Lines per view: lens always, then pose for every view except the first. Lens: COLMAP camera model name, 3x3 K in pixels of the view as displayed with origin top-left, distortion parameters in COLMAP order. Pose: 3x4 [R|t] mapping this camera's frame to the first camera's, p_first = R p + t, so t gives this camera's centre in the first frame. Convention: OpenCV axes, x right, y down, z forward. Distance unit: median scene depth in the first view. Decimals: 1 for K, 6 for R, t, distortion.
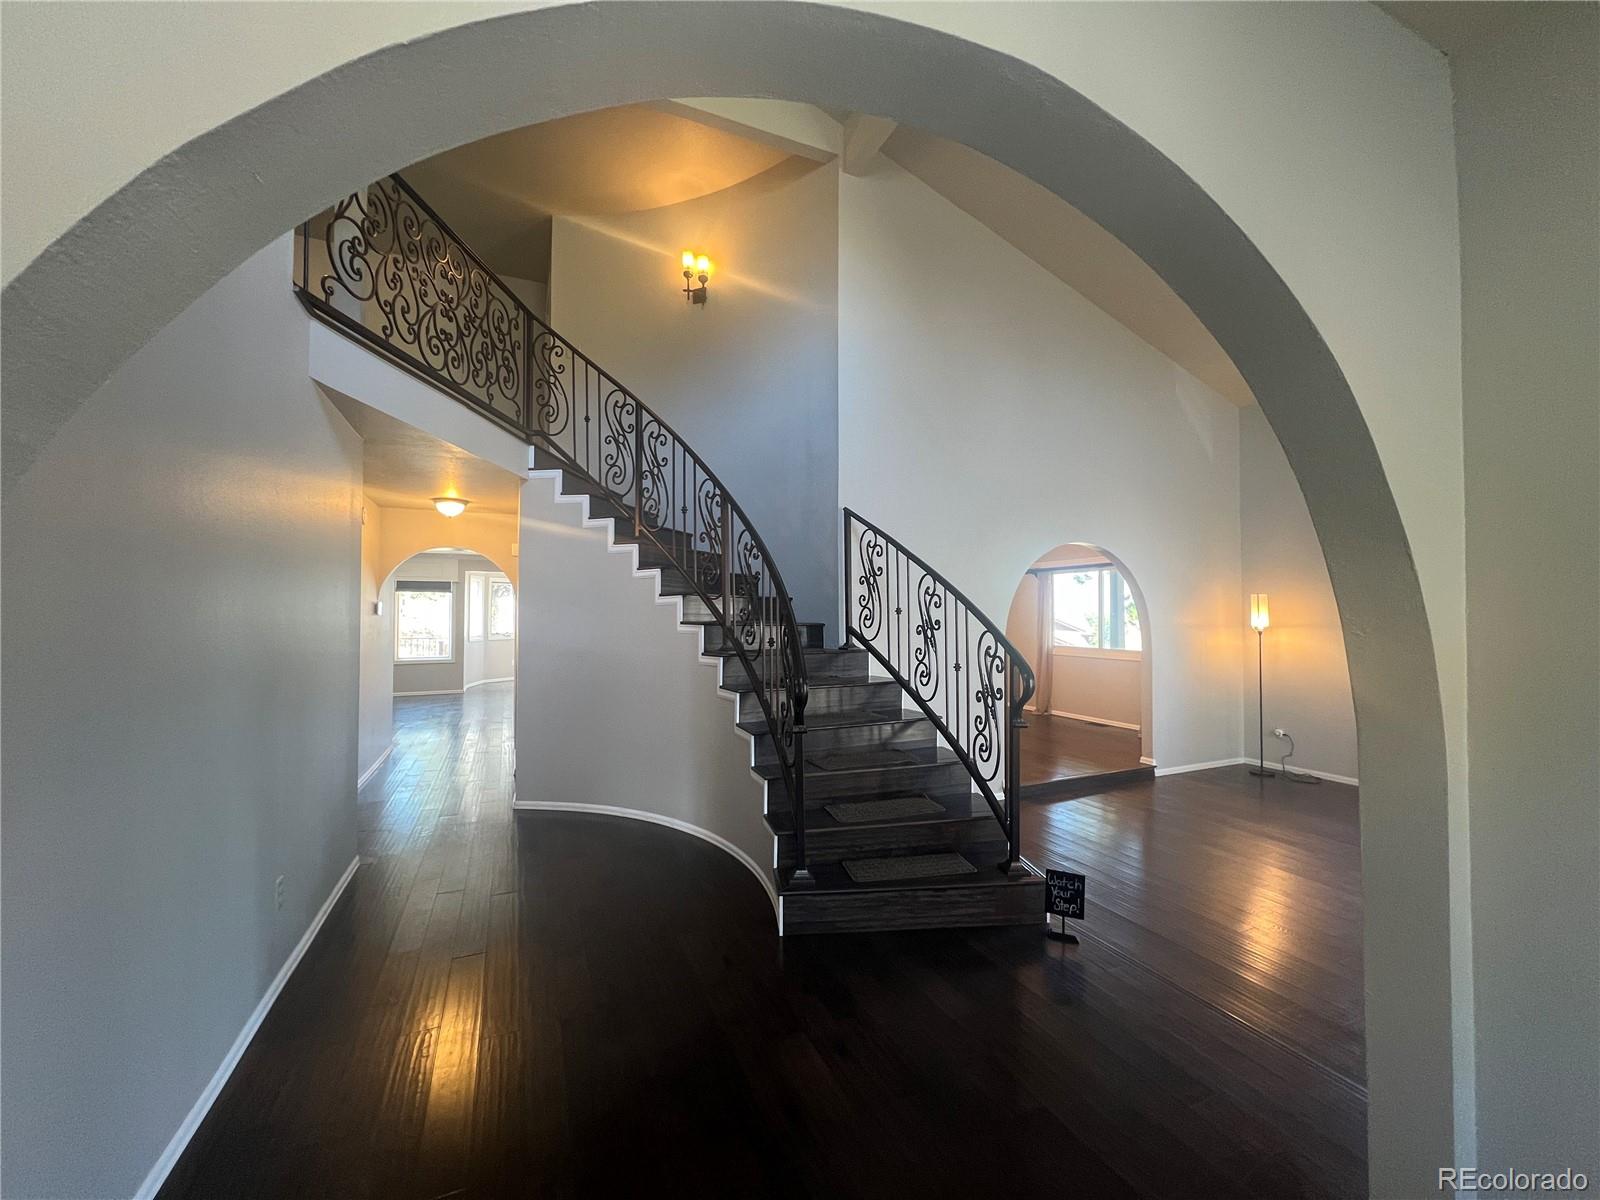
lens RADIAL K [[640.8, 0, 802.7], [0, 640.8, 598.8], [0, 0, 1]] dist [0.001979, -0.000237]
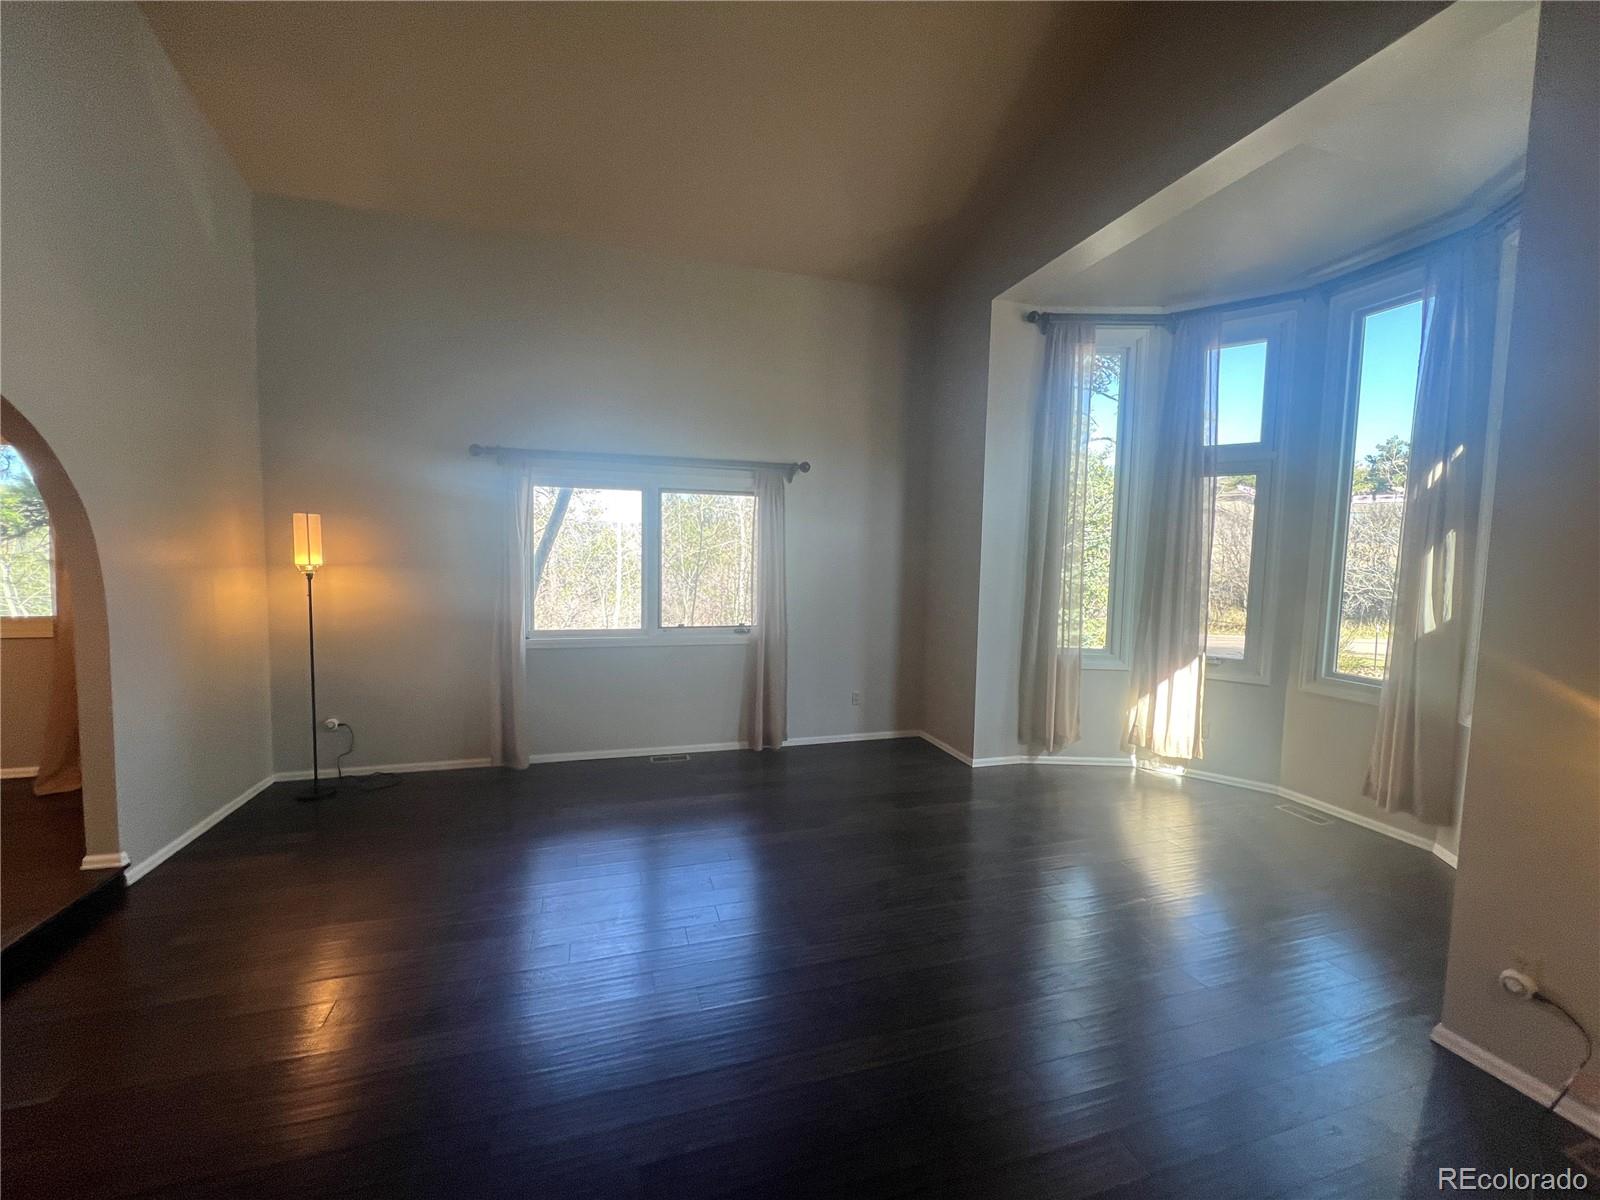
lens RADIAL K [[640.8, 0, 794.8], [0, 640.8, 600.6], [0, 0, 1]] dist [0.001979, -0.000237]
pose [[0.135329, -0.069449, 0.988364, 0.158009], [-0.041277, 0.996279, 0.075656, 0.010706], [-0.989941, -0.051035, 0.131959, 0.448192]]
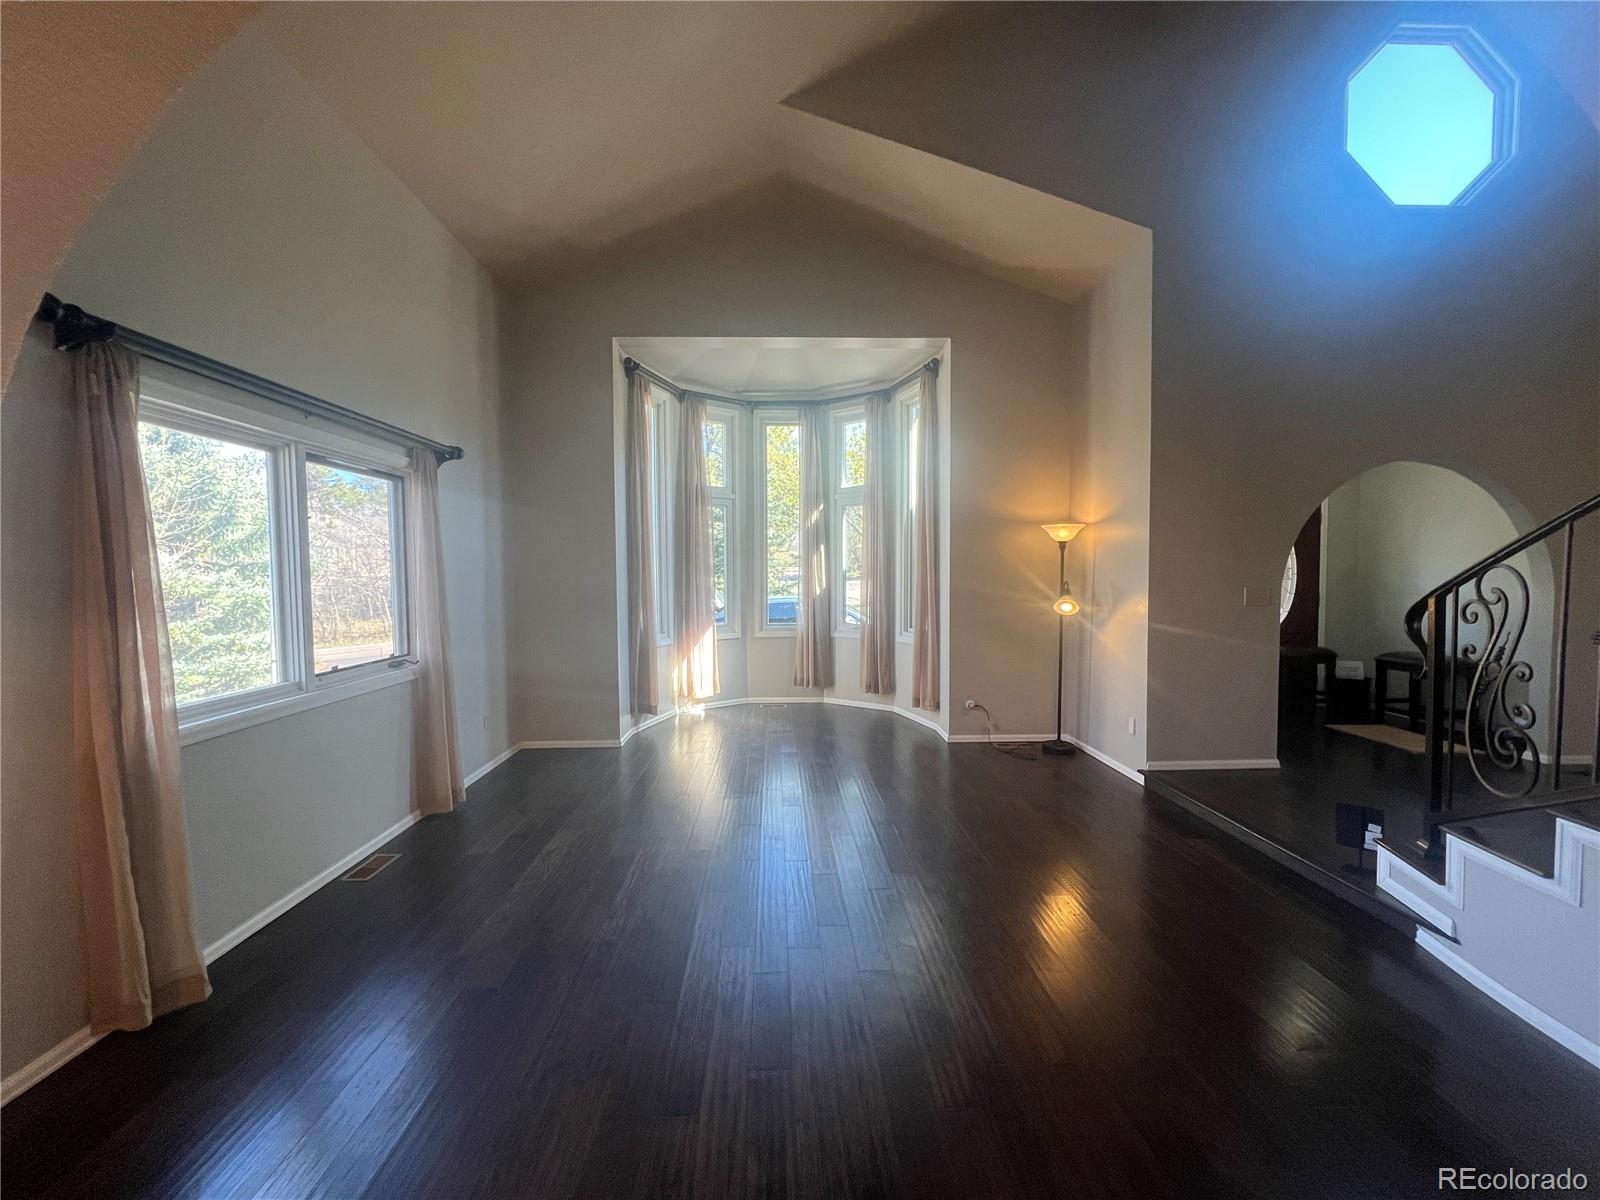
lens RADIAL K [[640.8, 0, 793.7], [0, 640.8, 599.1], [0, 0, 1]] dist [0.001979, -0.000237]
pose [[-0.920417, -0.006483, 0.390885, 0.373366], [0.001782, 0.999782, 0.020780, 0.041094], [-0.390935, 0.019823, -0.920205, 1.007294]]
